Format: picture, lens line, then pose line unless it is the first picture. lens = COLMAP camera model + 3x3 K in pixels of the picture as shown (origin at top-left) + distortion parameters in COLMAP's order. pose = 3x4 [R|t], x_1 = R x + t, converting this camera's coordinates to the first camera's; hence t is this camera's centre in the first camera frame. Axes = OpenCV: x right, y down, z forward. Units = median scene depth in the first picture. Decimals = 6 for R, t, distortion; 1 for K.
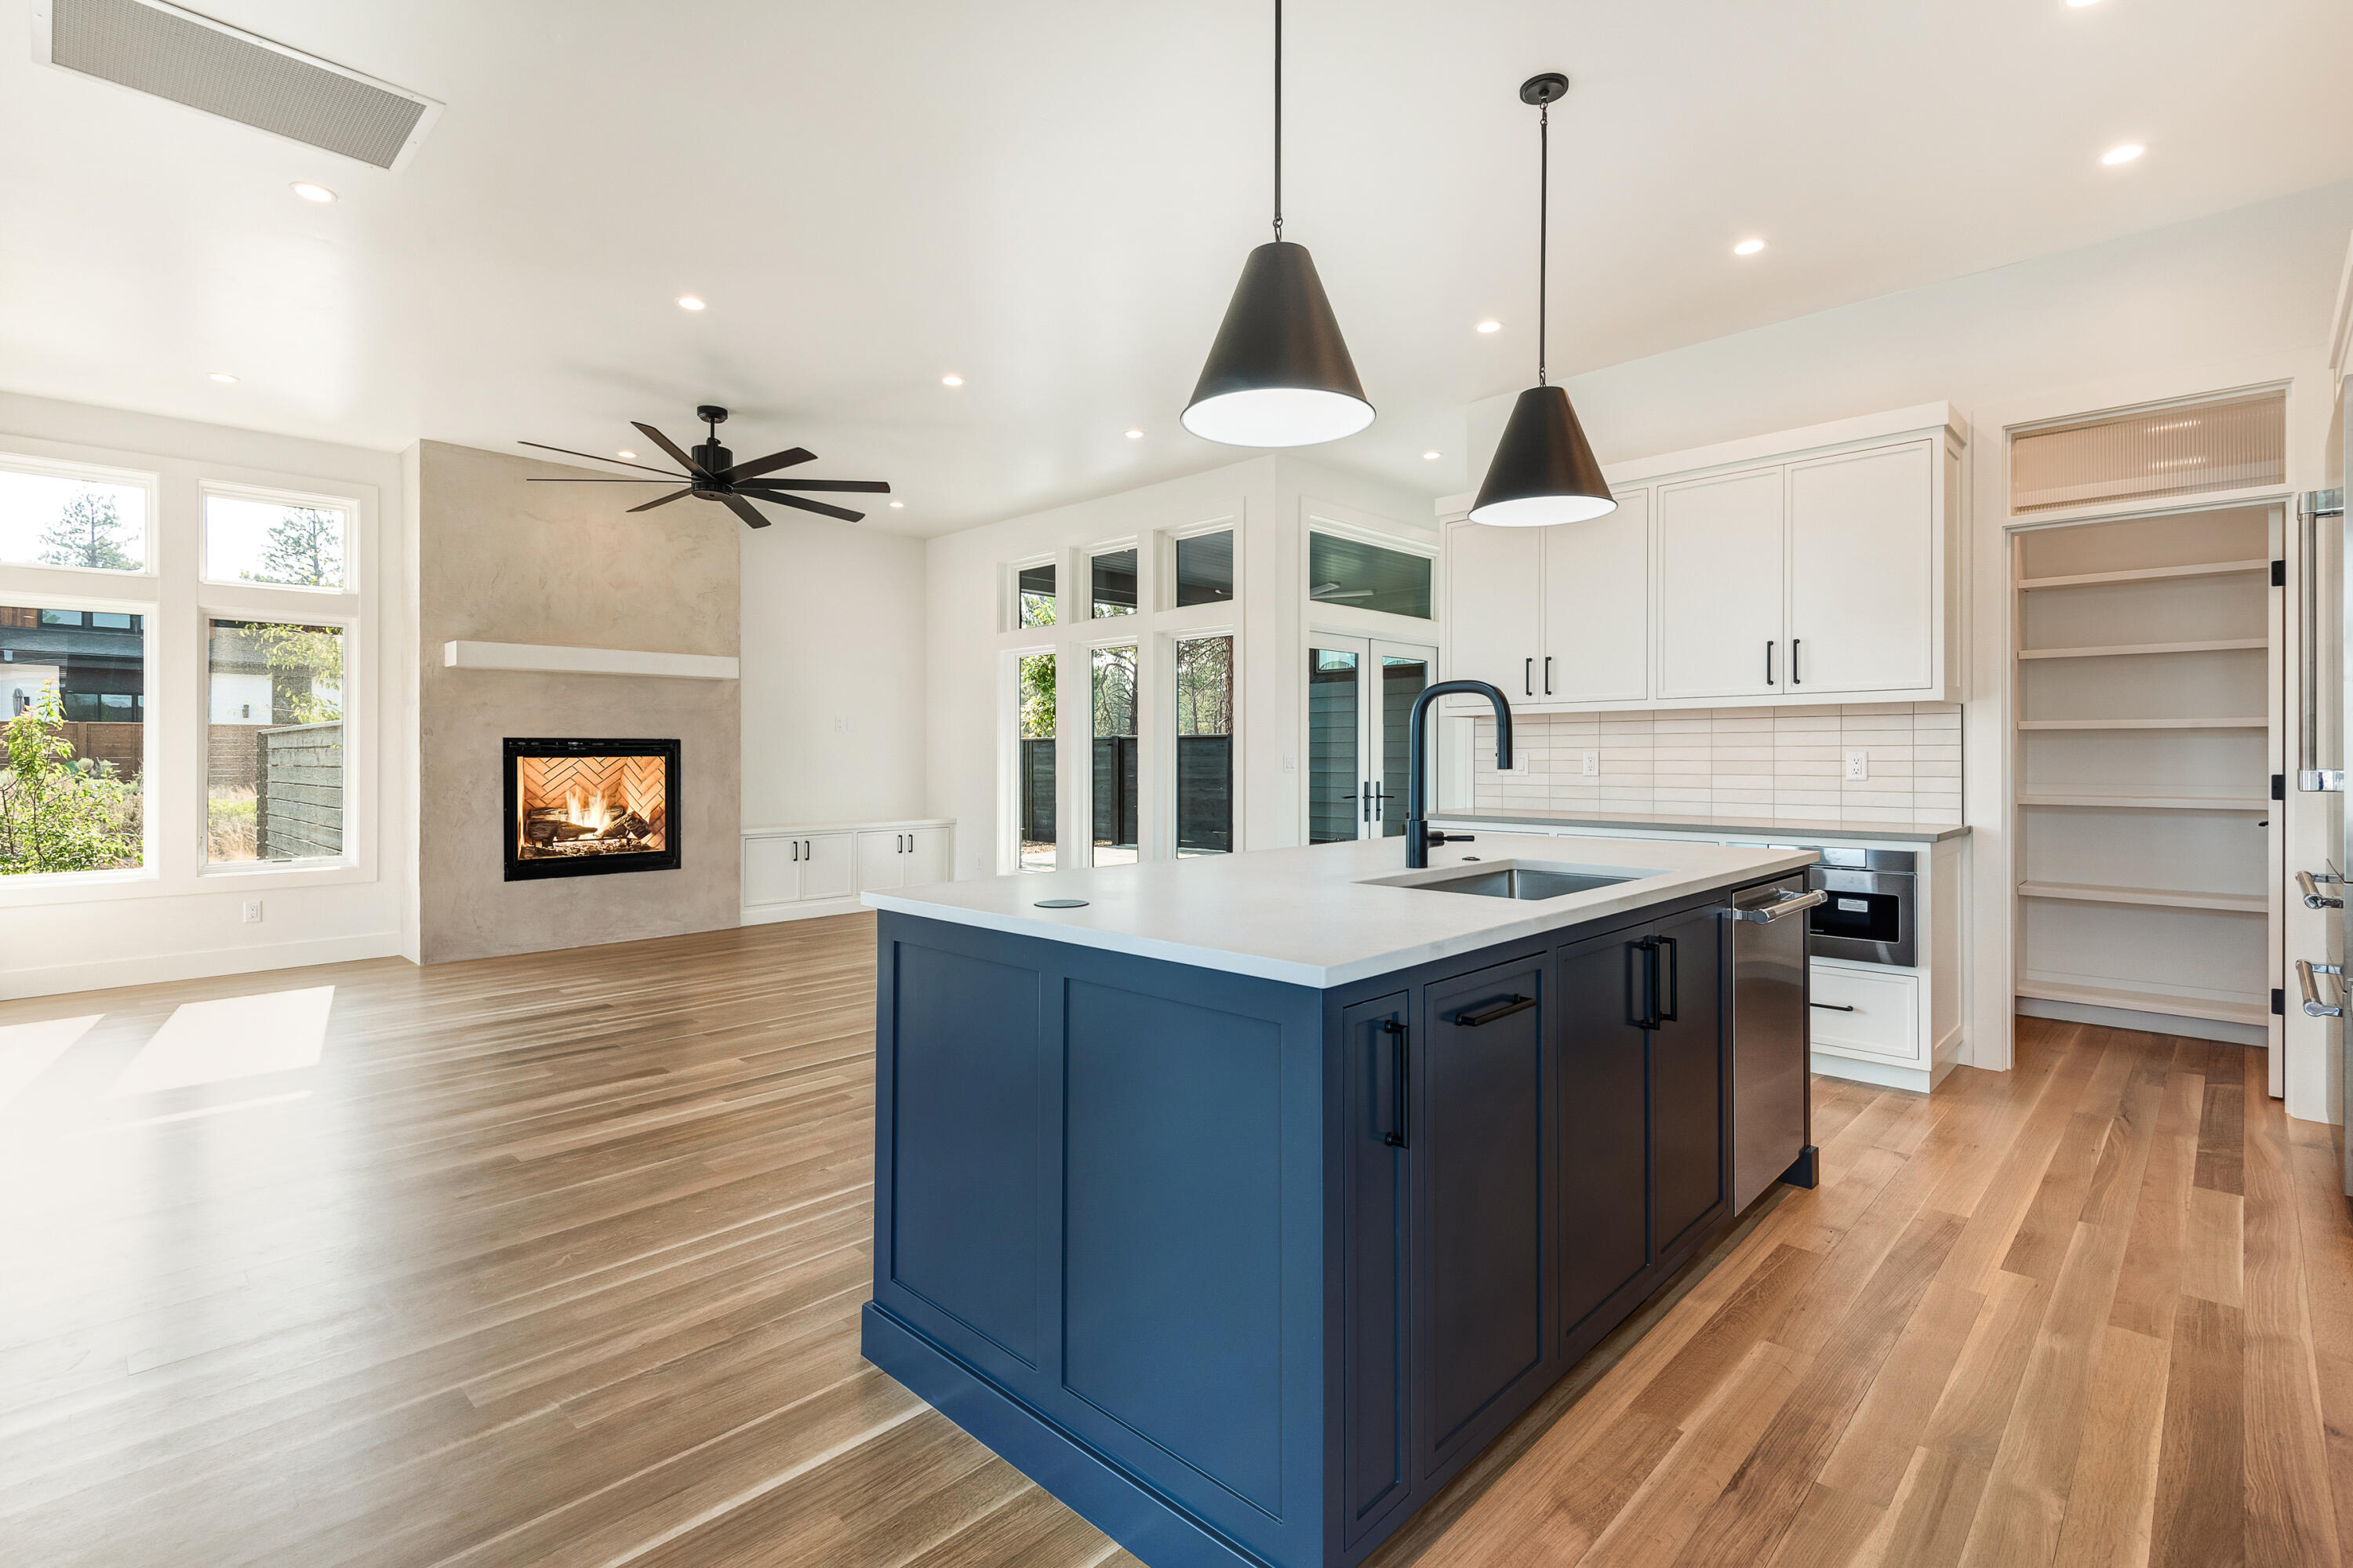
lens RADIAL K [[1094.8, 0, 1173.0], [0, 1094.8, 750.5], [0, 0, 1]] dist [0.025801, -0.014735]
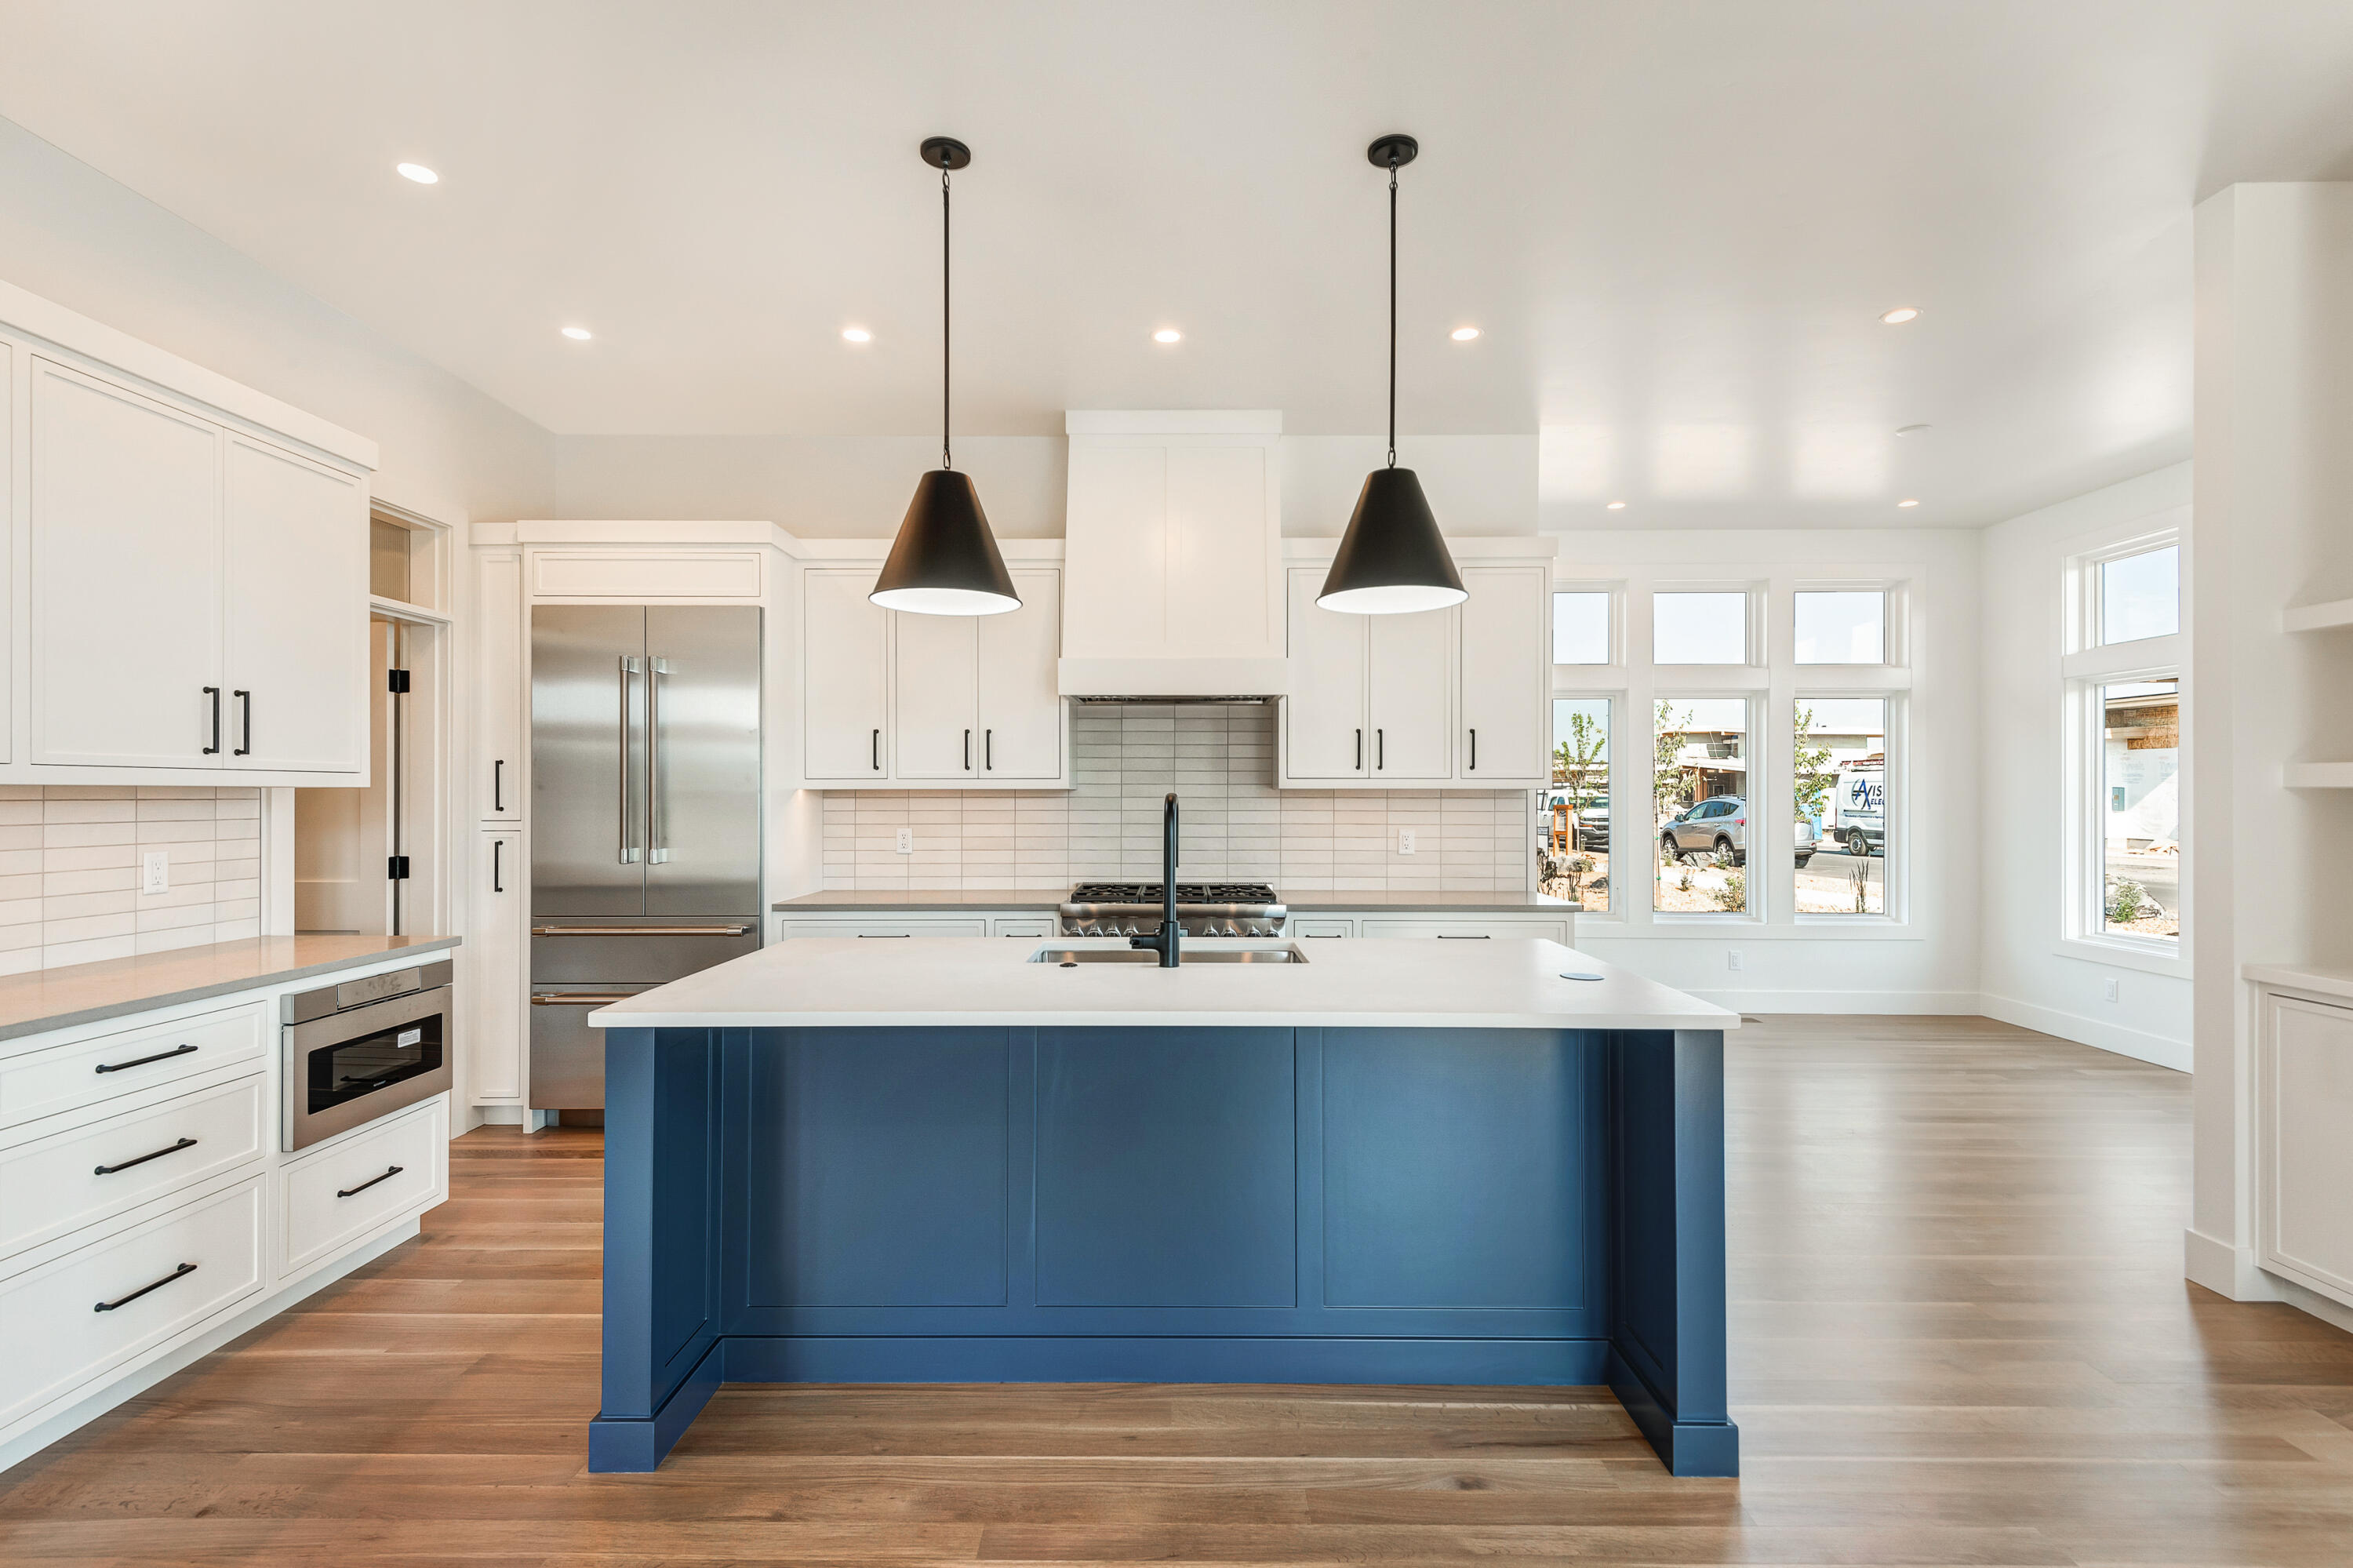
lens RADIAL K [[1094.8, 0, 1177.1], [0, 1094.8, 792.9], [0, 0, 1]] dist [0.025801, -0.014735]
pose [[-0.693883, 0.002627, 0.720083, -0.298173], [-0.002057, 0.999982, -0.005630, -0.030557], [-0.720085, -0.005388, -0.693865, 0.935563]]
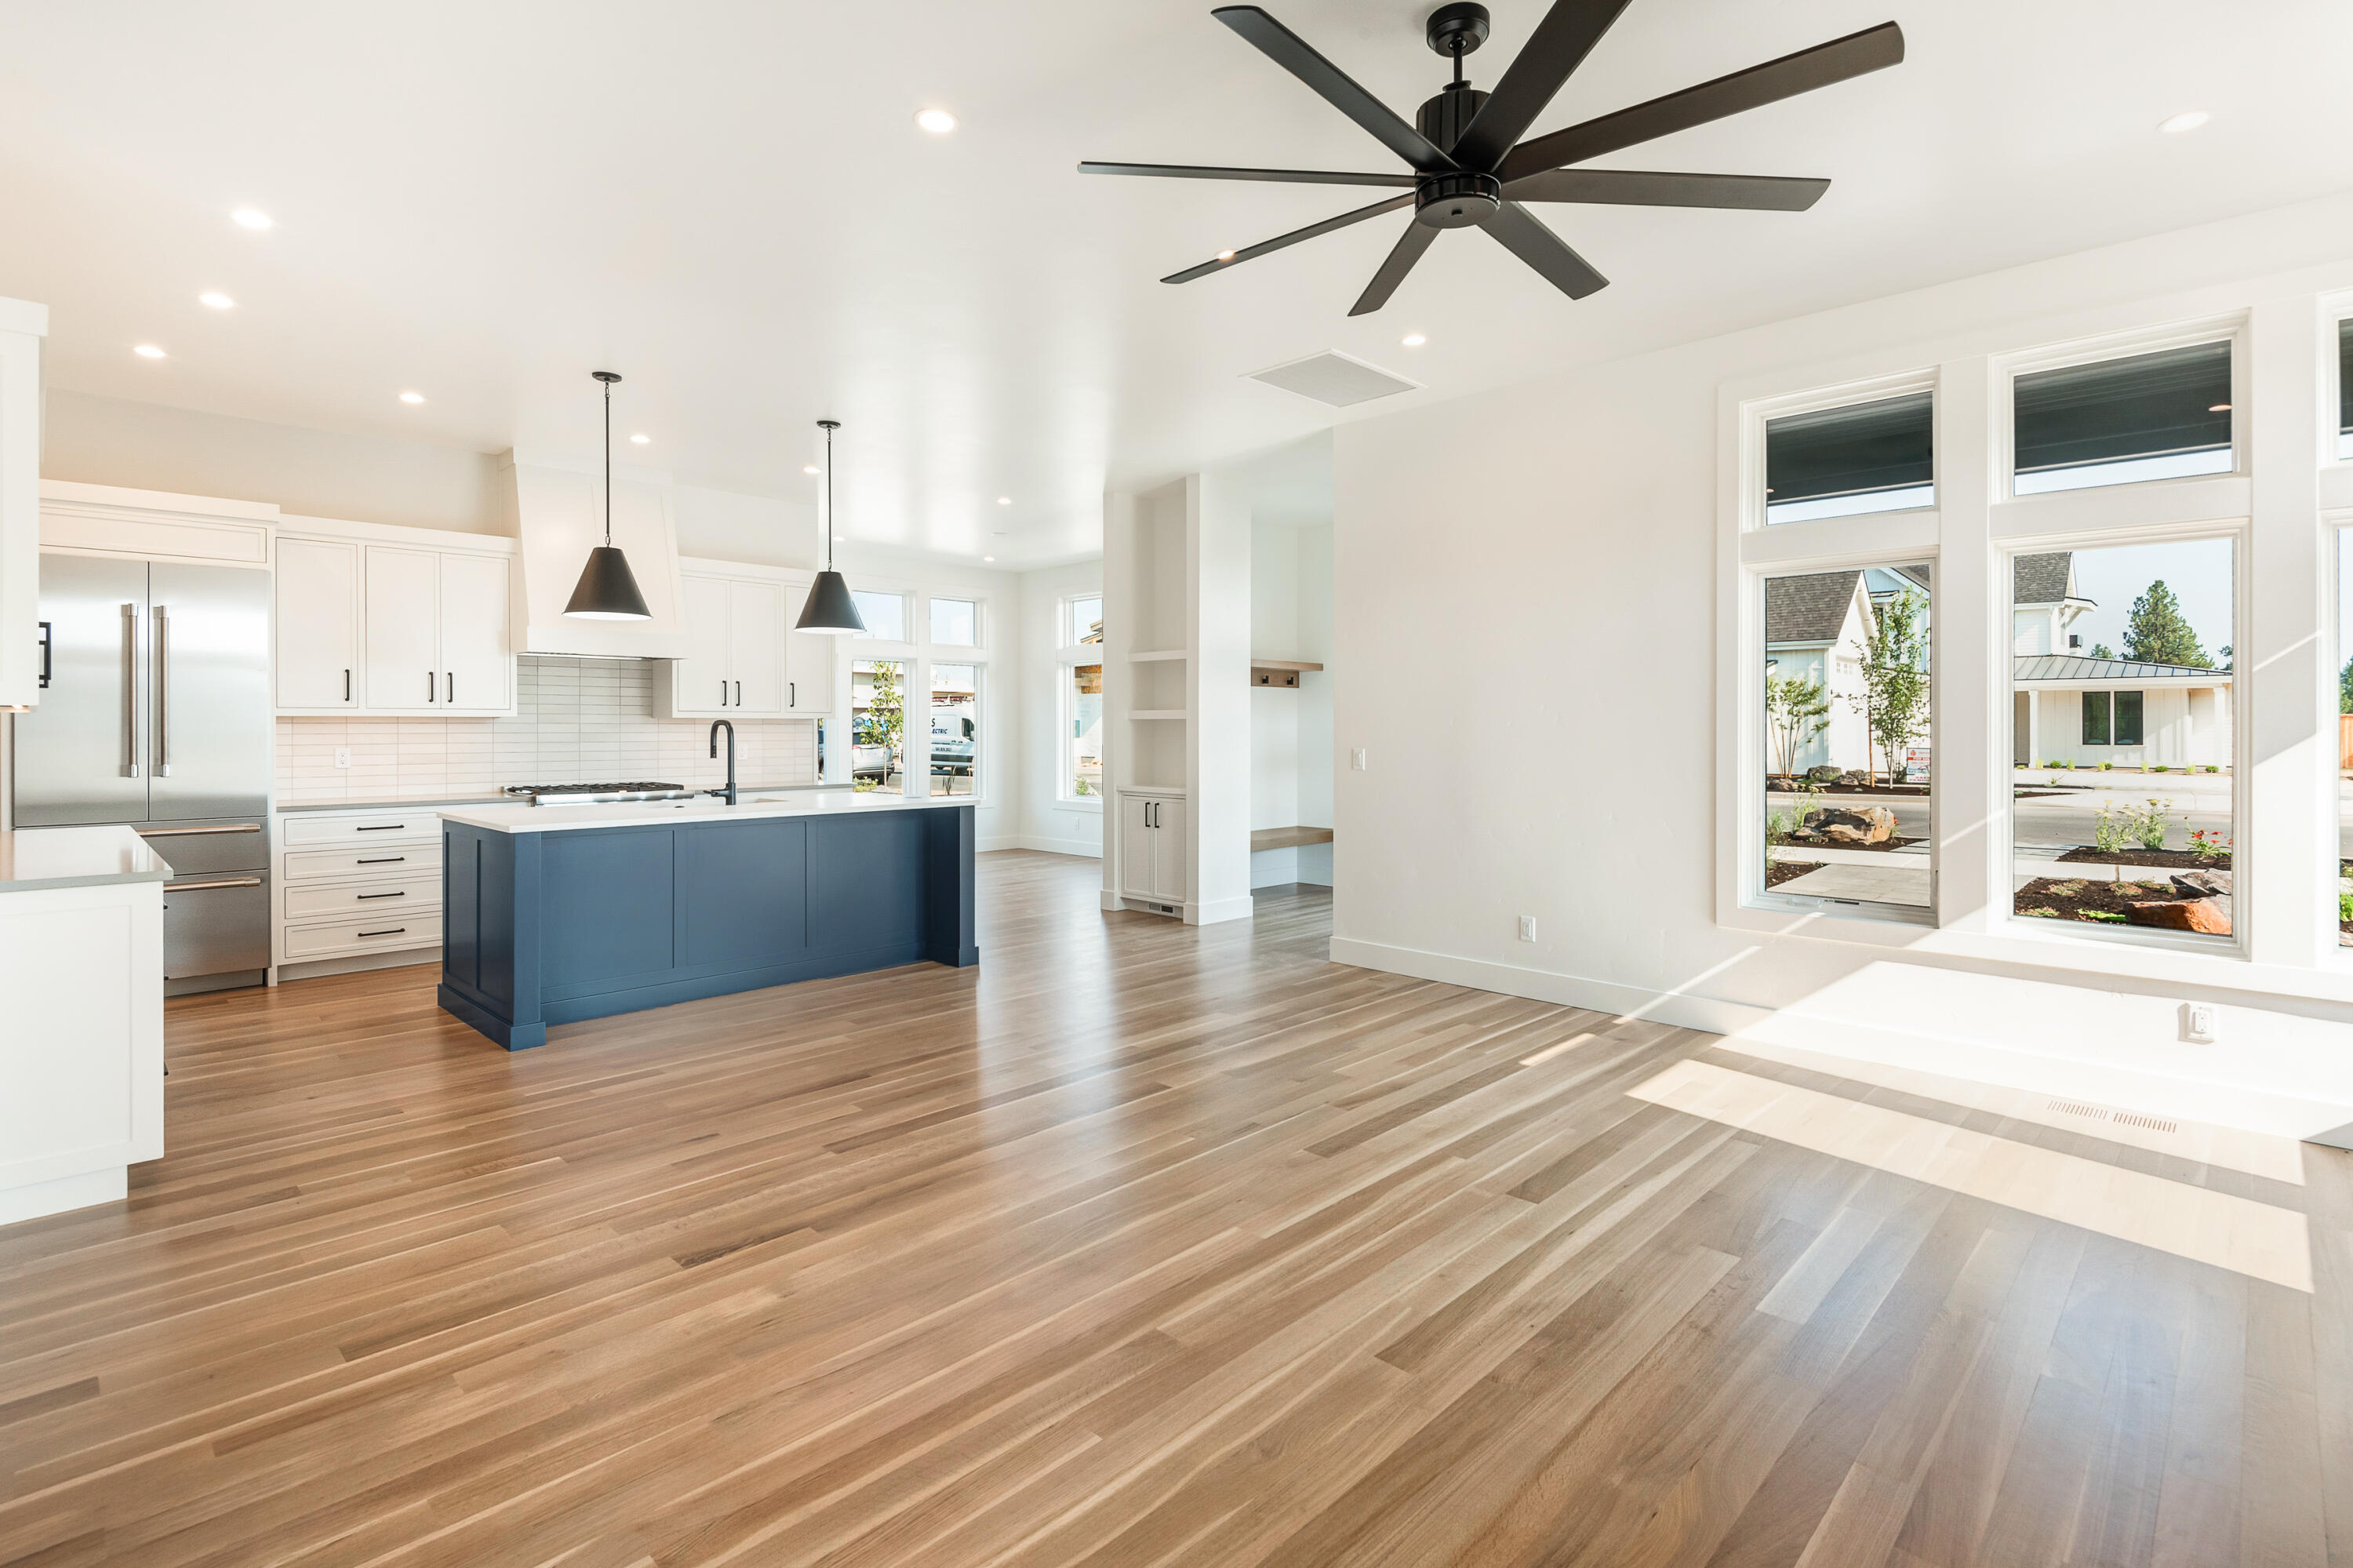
lens RADIAL K [[1094.8, 0, 1193.1], [0, 1094.8, 725.6], [0, 0, 1]] dist [0.025801, -0.014735]
pose [[-0.999965, 0.001627, -0.008215, -0.367853], [0.001661, 0.999990, -0.004151, -0.021763], [0.008209, -0.004164, -0.999958, 1.721463]]
